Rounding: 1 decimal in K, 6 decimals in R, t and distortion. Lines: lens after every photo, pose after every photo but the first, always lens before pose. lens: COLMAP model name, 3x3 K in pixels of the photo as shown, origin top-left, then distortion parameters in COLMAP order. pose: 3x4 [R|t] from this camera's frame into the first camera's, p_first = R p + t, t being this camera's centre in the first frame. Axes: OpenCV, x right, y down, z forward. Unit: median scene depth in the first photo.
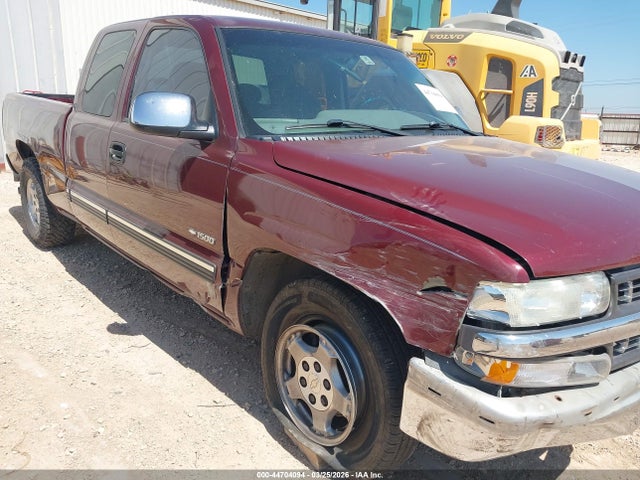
lens RADIAL K [[505.4, 0, 320.0], [0, 505.4, 240.0], [0, 0, 1]] dist [0.051454, -0.077718]
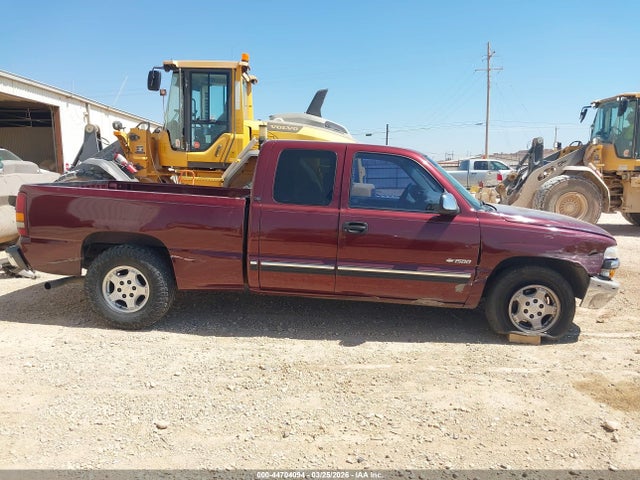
lens RADIAL K [[505.4, 0, 320.0], [0, 505.4, 240.0], [0, 0, 1]] dist [0.051454, -0.077718]
pose [[0.699138, -0.124421, 0.704078, -2.035150], [0.186752, 0.982336, -0.011848, -0.170952], [-0.690167, 0.139771, 0.710024, -0.054774]]
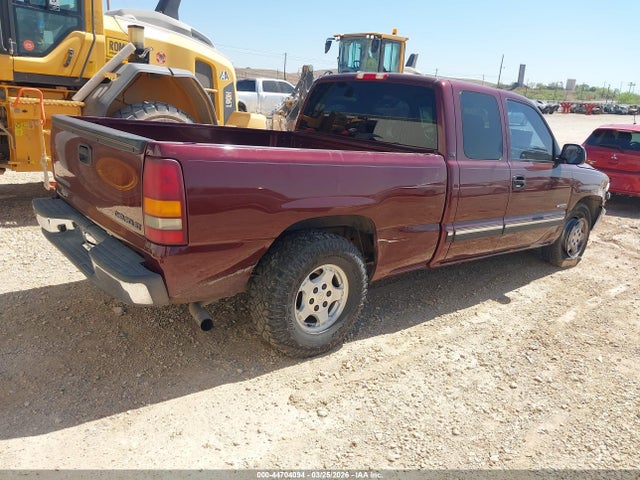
lens RADIAL K [[505.4, 0, 320.0], [0, 505.4, 240.0], [0, 0, 1]] dist [0.051454, -0.077718]
pose [[0.017424, -0.302278, 0.953061, -2.430854], [0.179650, 0.938639, 0.294419, -0.715229], [-0.983576, 0.166087, 0.070659, 1.921737]]
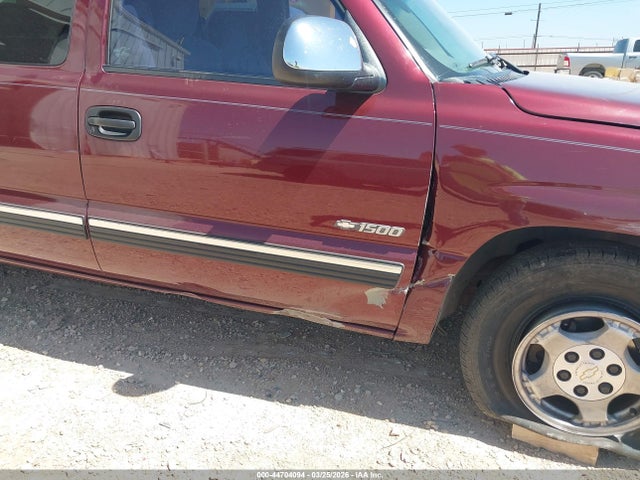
lens RADIAL K [[497.2, 0, 320.0], [0, 497.2, 240.0], [0, 0, 1]] dist [0.025646, -0.006133]
pose [[0.857299, -0.202584, 0.473284, -0.635494], [0.150660, 0.977800, 0.145633, -0.105232], [-0.492280, -0.053546, 0.868788, 0.431526]]
